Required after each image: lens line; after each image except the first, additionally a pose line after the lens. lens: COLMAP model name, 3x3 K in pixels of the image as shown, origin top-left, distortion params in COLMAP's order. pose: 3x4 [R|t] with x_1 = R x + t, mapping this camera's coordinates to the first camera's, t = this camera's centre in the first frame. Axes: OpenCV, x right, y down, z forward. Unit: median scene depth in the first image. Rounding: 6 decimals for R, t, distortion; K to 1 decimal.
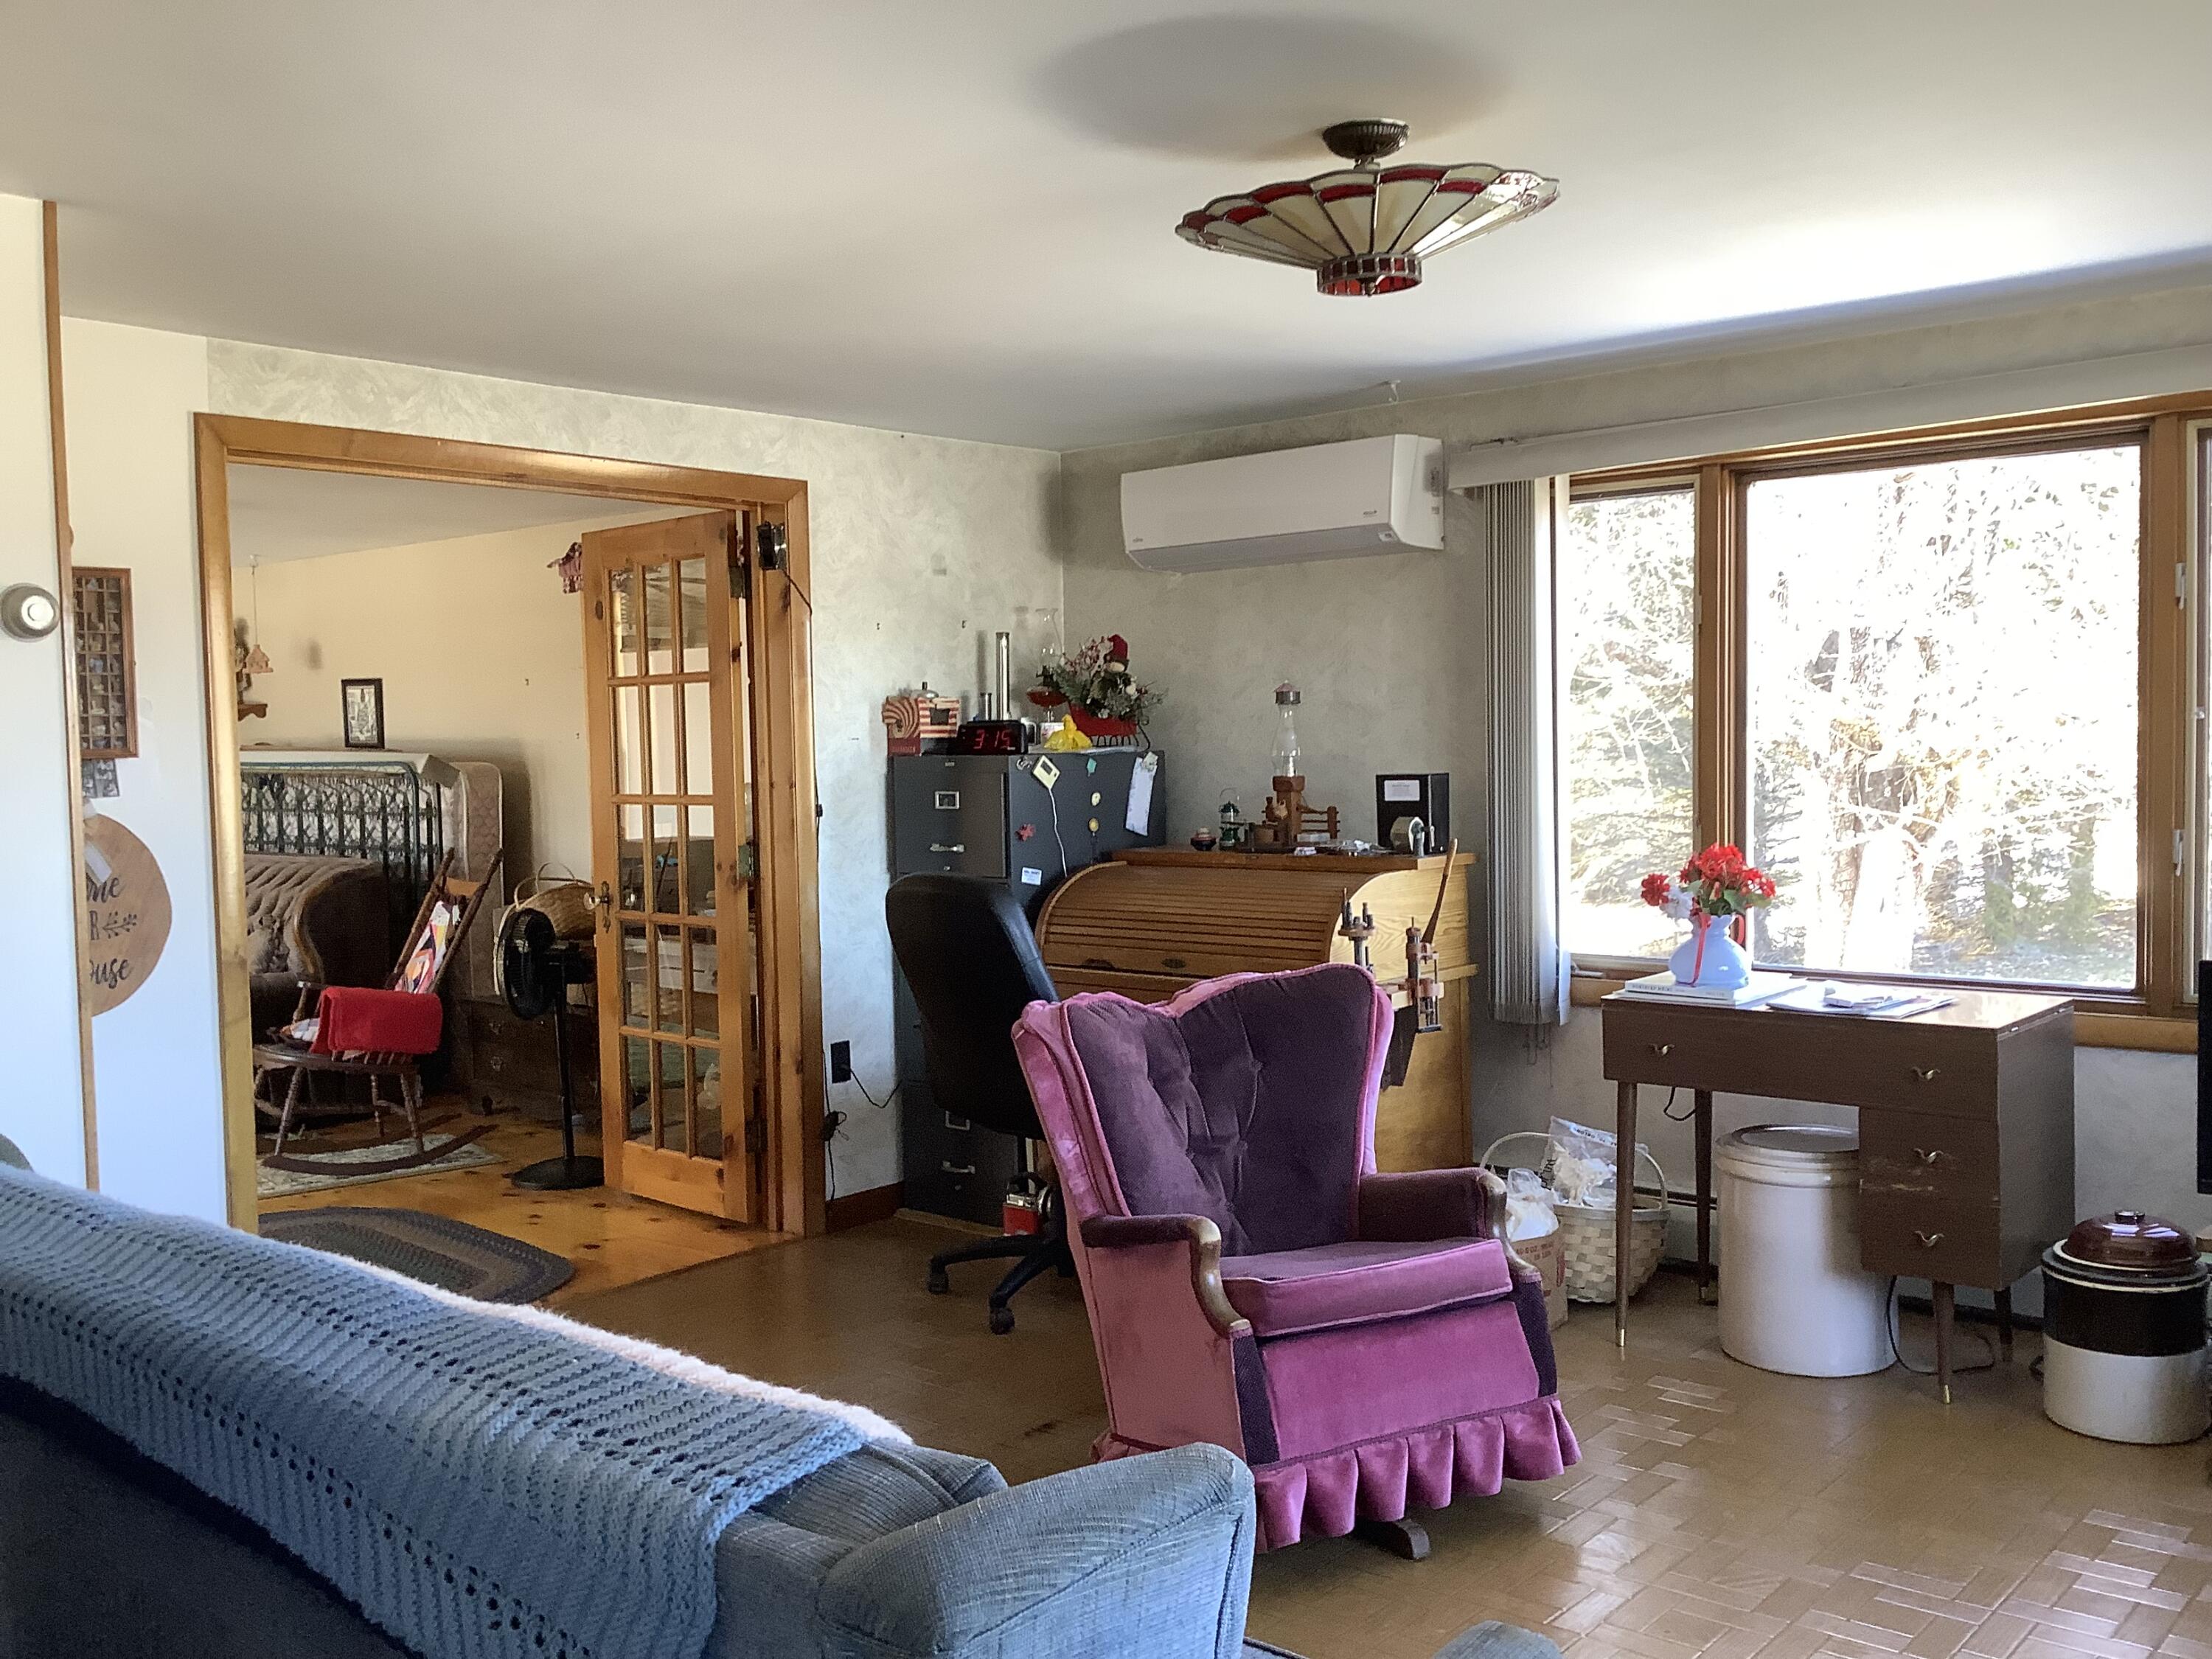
lens RADIAL K [[2020.0, 0, 1079.9], [0, 2020.0, 849.2], [0, 0, 1]] dist [0.106762, -0.217302]
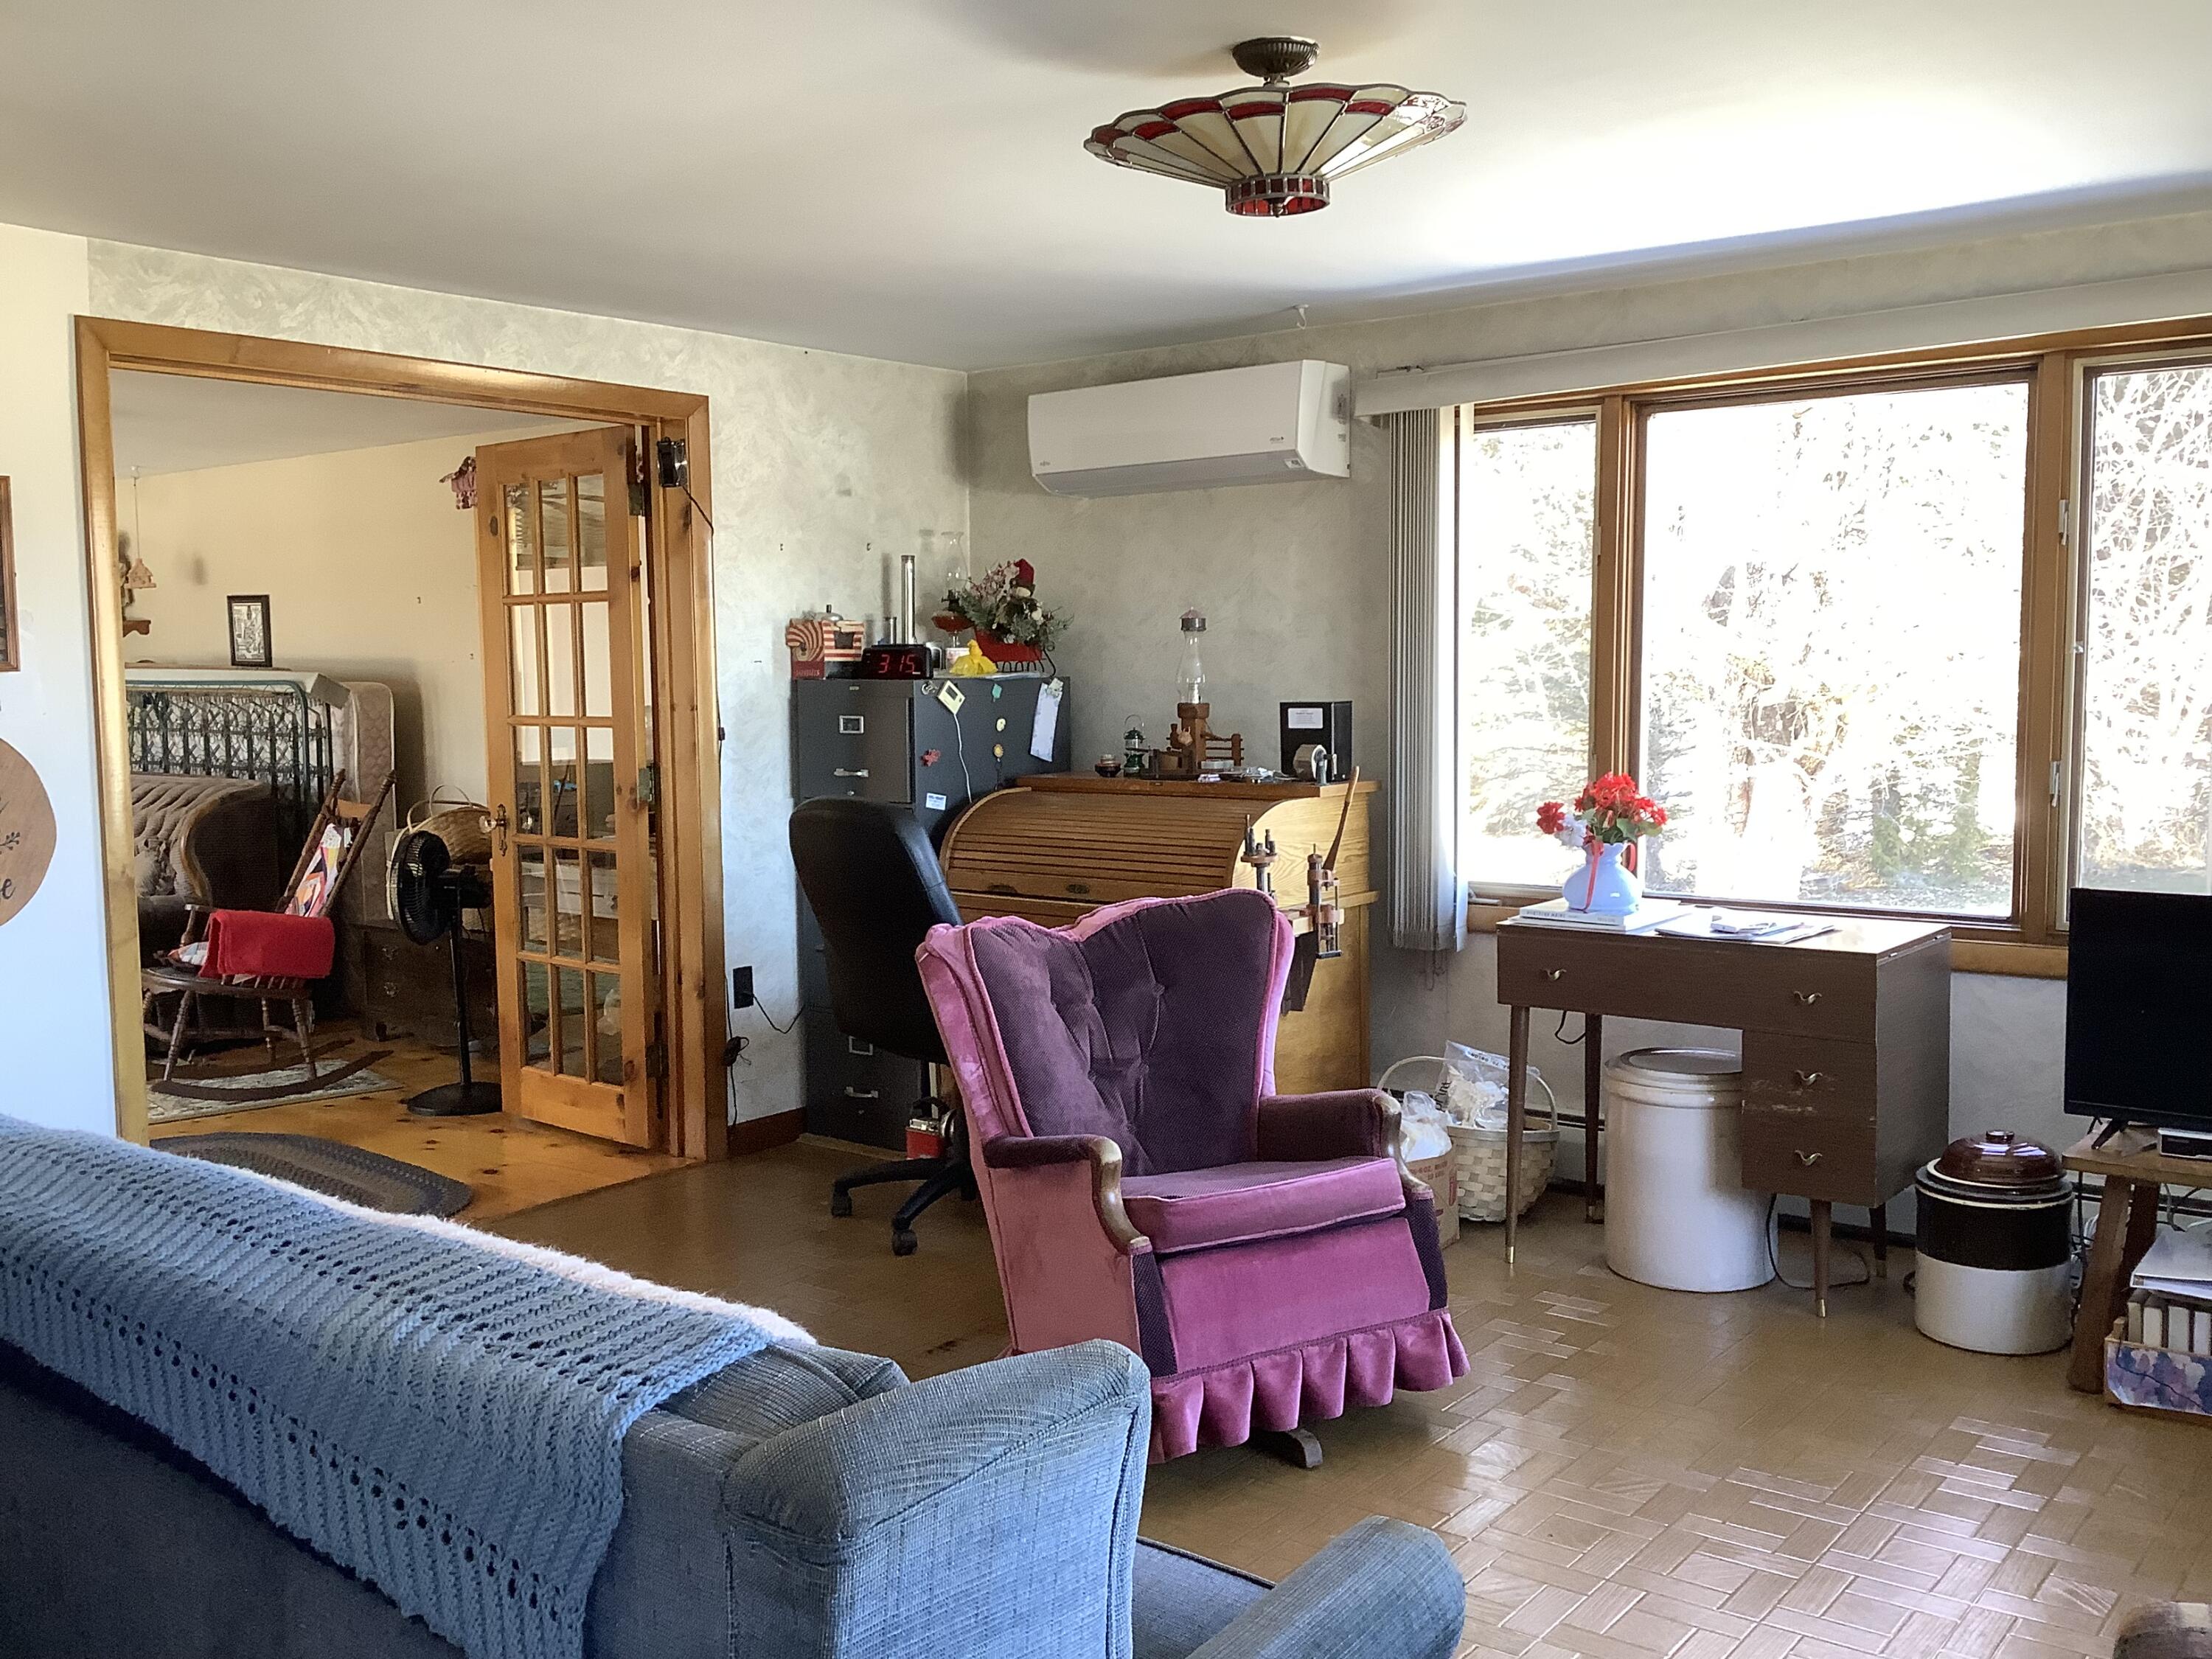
lens RADIAL K [[2030.6, 0, 1080.7], [0, 2030.6, 865.8], [0, 0, 1]] dist [0.107209, -0.243693]
pose [[0.998862, 0.005266, 0.047411, 0.000039], [-0.007230, 0.999118, 0.041358, 0.003294], [-0.047151, -0.041654, 0.998019, -0.006358]]
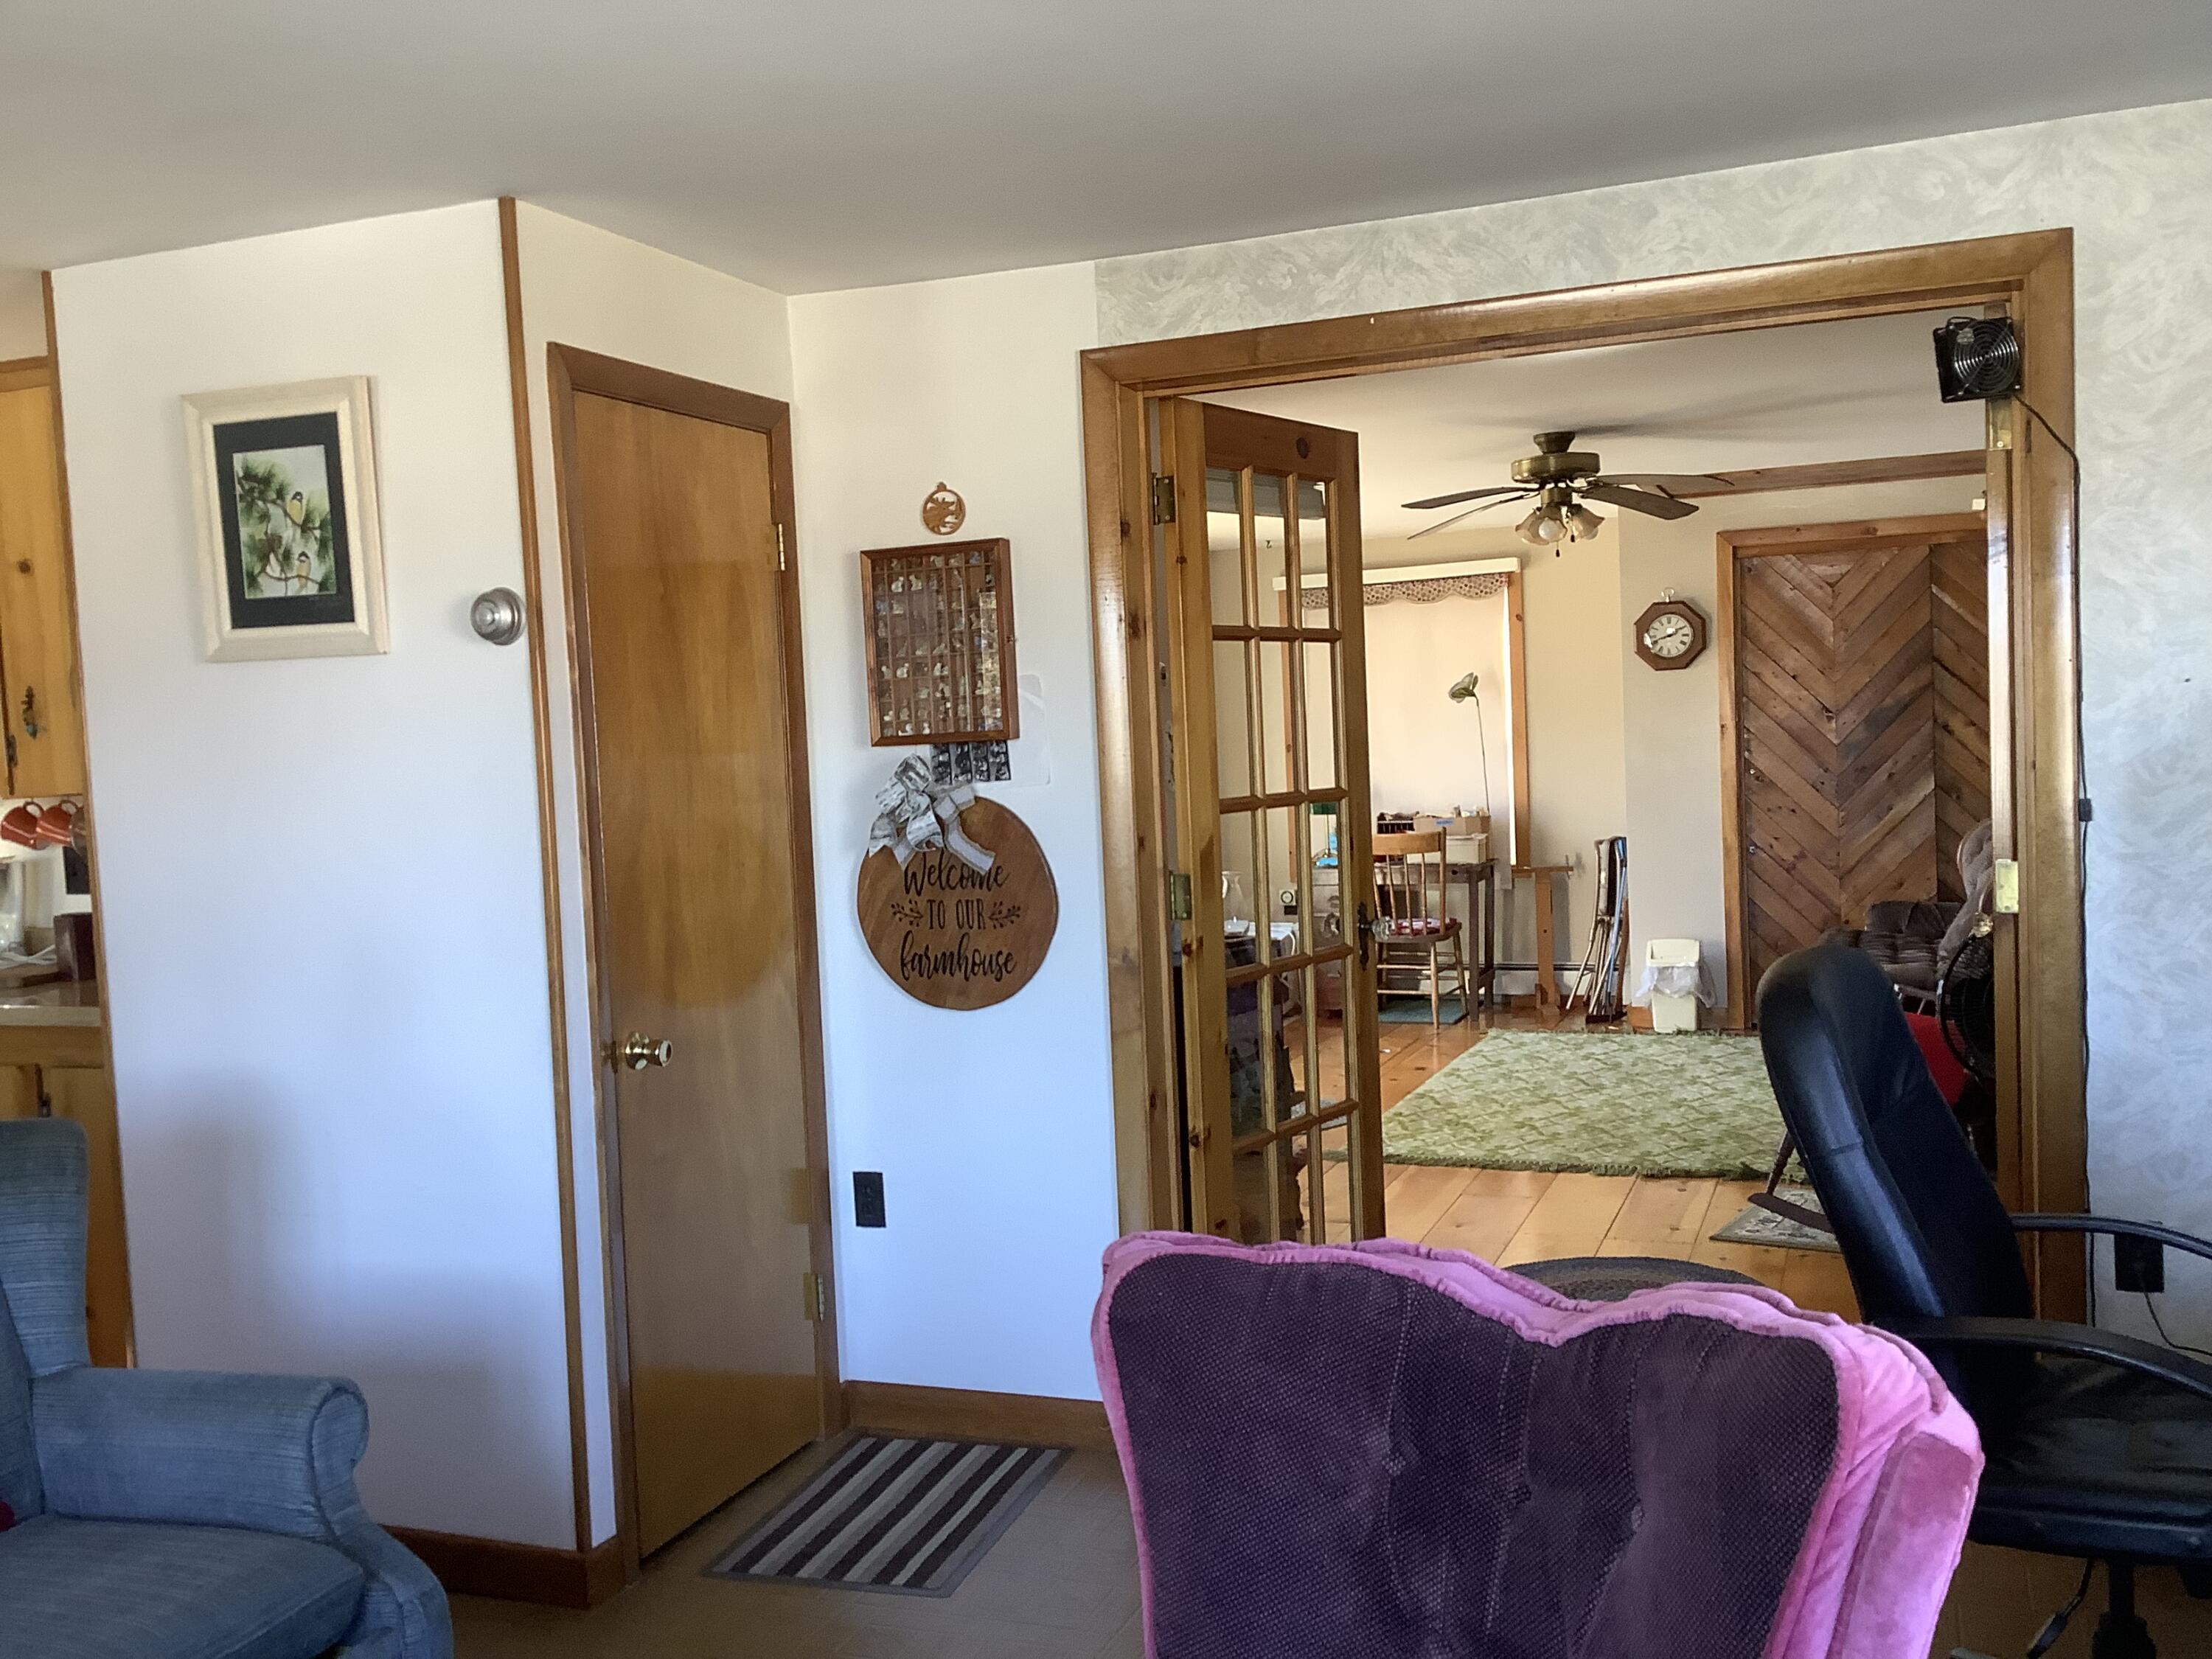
lens RADIAL K [[1952.1, 0, 1097.6], [0, 1952.1, 835.2], [0, 0, 1]] dist [0.114272, -0.206475]
pose [[0.340596, 0.056768, -0.938495, 0.305472], [-0.014626, 0.998375, 0.055082, -0.039362], [0.940096, -0.005034, 0.340872, 0.563639]]
